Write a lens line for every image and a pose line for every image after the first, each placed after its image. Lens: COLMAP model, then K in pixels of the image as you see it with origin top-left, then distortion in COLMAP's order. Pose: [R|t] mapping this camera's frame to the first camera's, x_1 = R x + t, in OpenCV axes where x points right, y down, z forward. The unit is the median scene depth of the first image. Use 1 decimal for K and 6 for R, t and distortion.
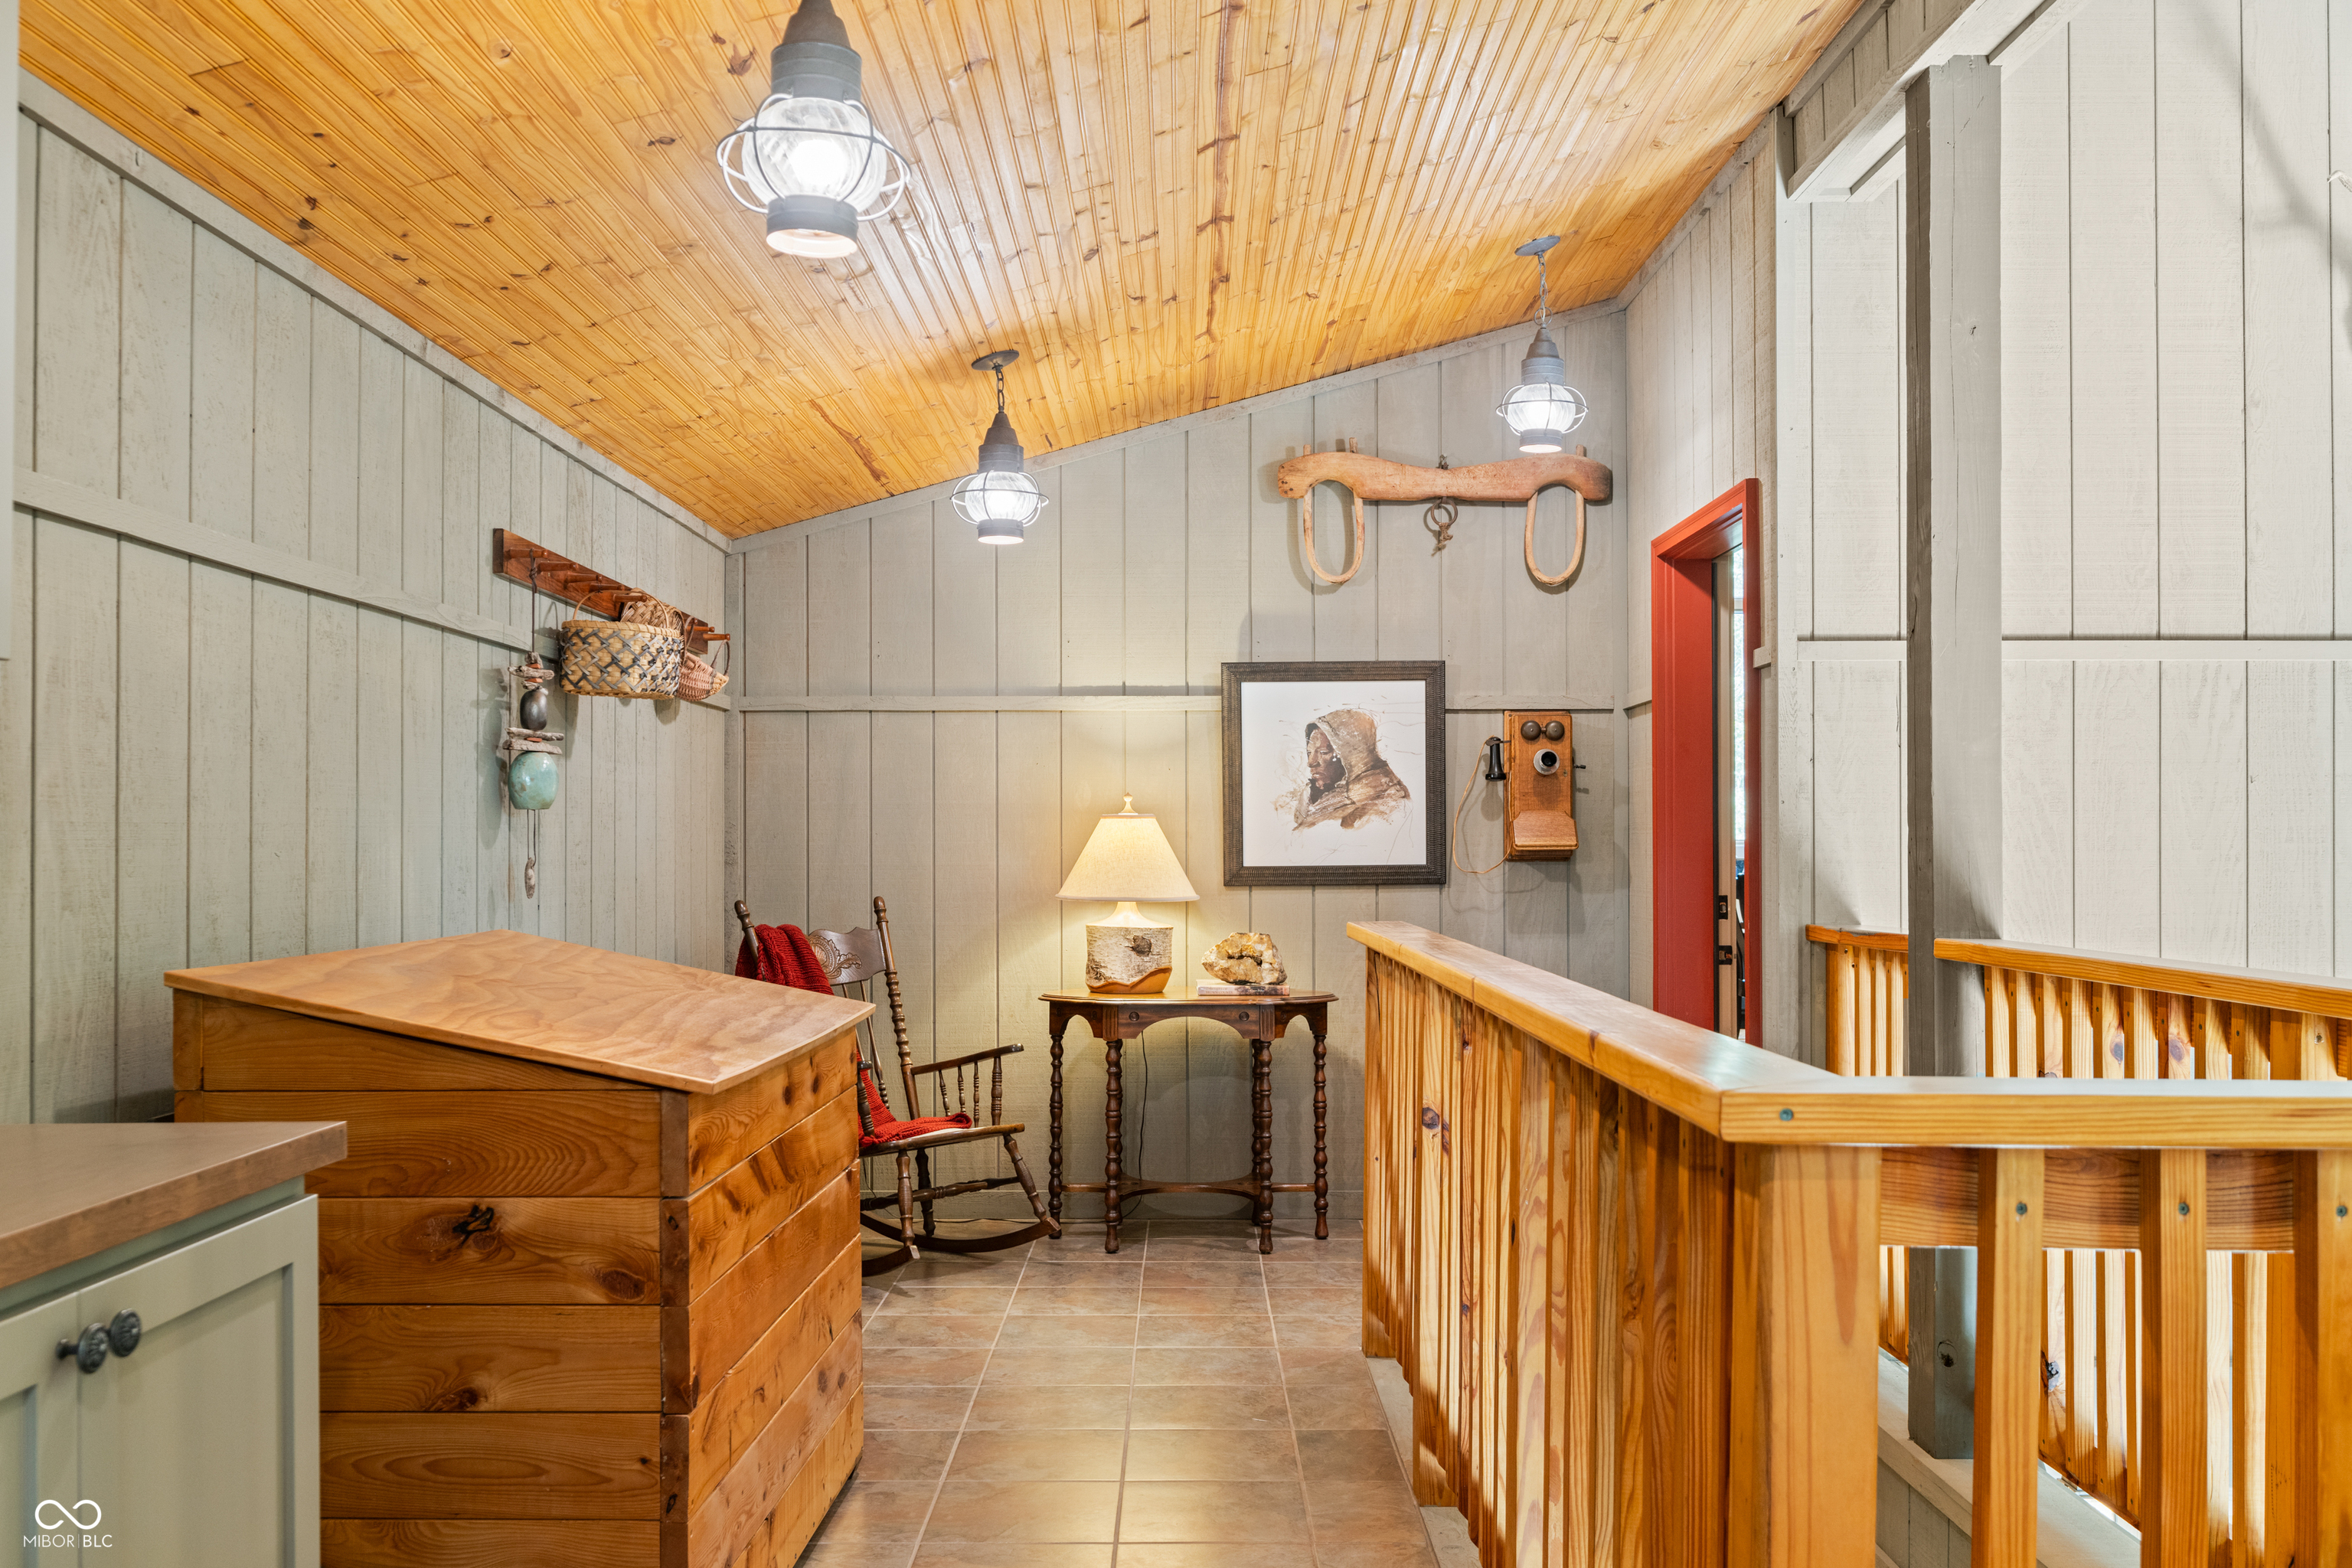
lens RADIAL K [[2052.0, 0, 1197.1], [0, 2052.0, 830.8], [0, 0, 1]] dist [-0.021507, 0.023869]
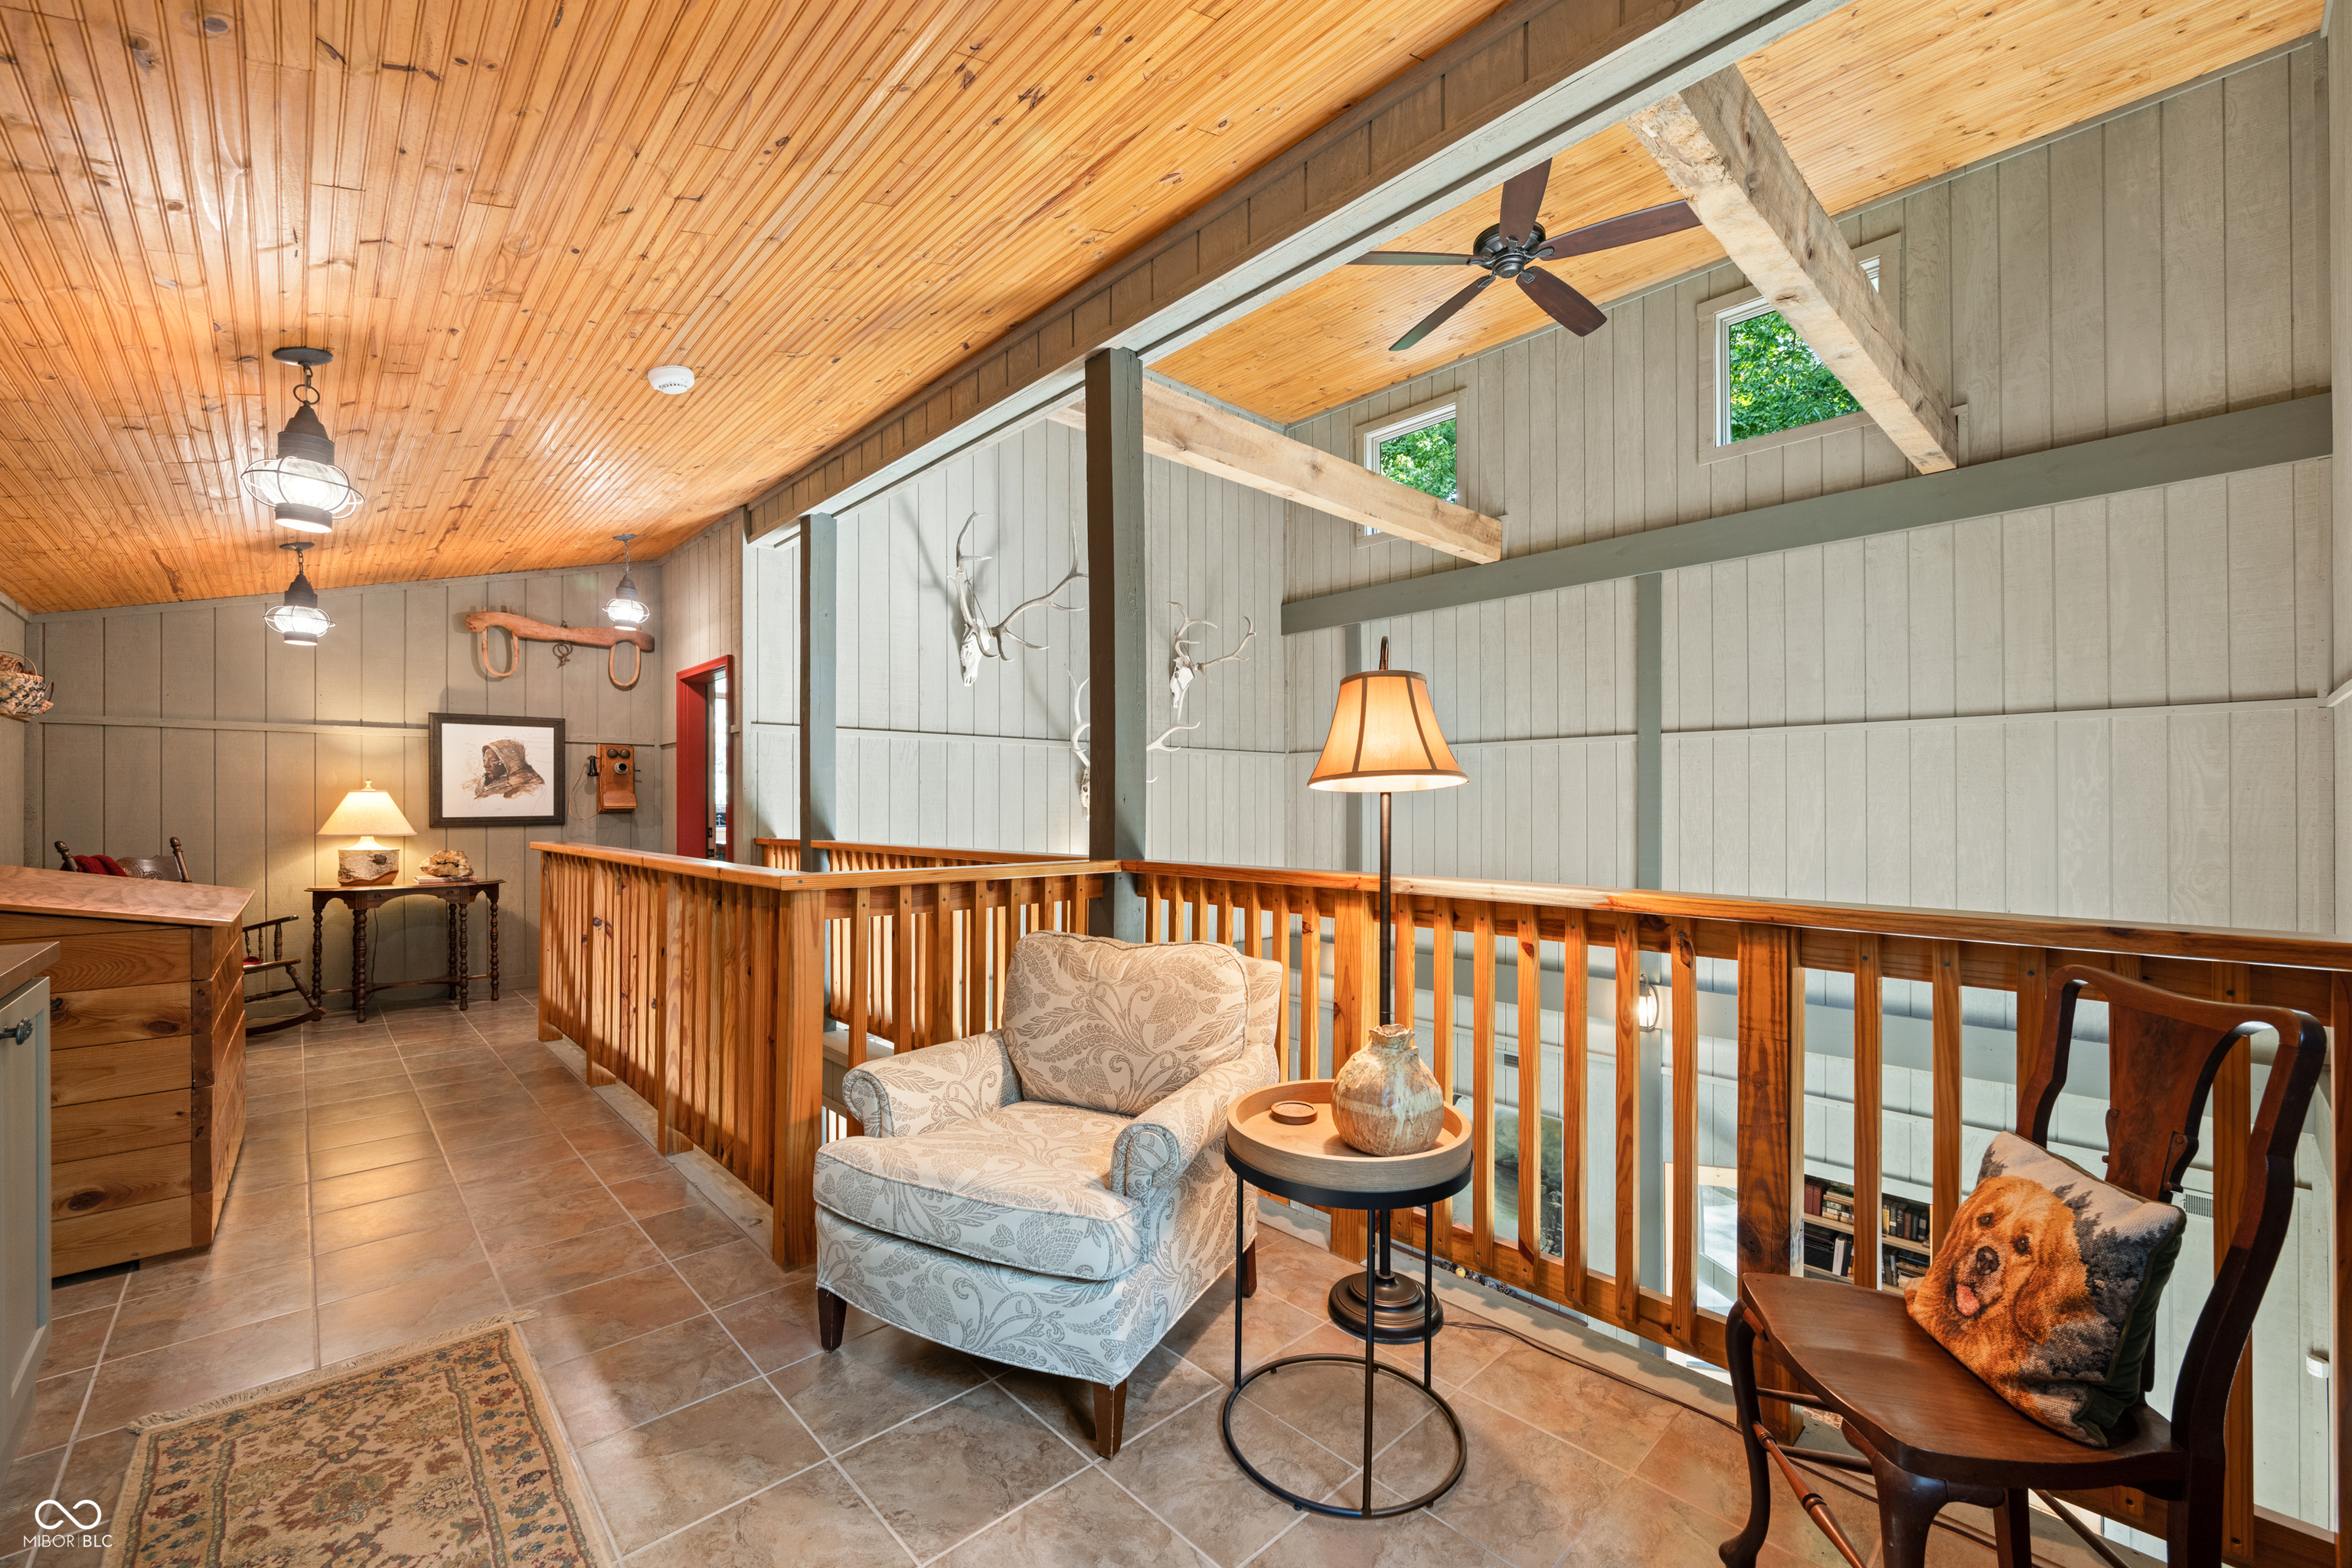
lens RADIAL K [[927.1, 0, 1186.9], [0, 927.1, 803.8], [0, 0, 1]] dist [-0.002873, 0.000861]
pose [[0.726714, 0.000204, 0.686941, -0.071233], [-0.003161, 0.999990, 0.003047, -0.000403], [-0.686933, -0.004385, 0.726707, -0.135182]]
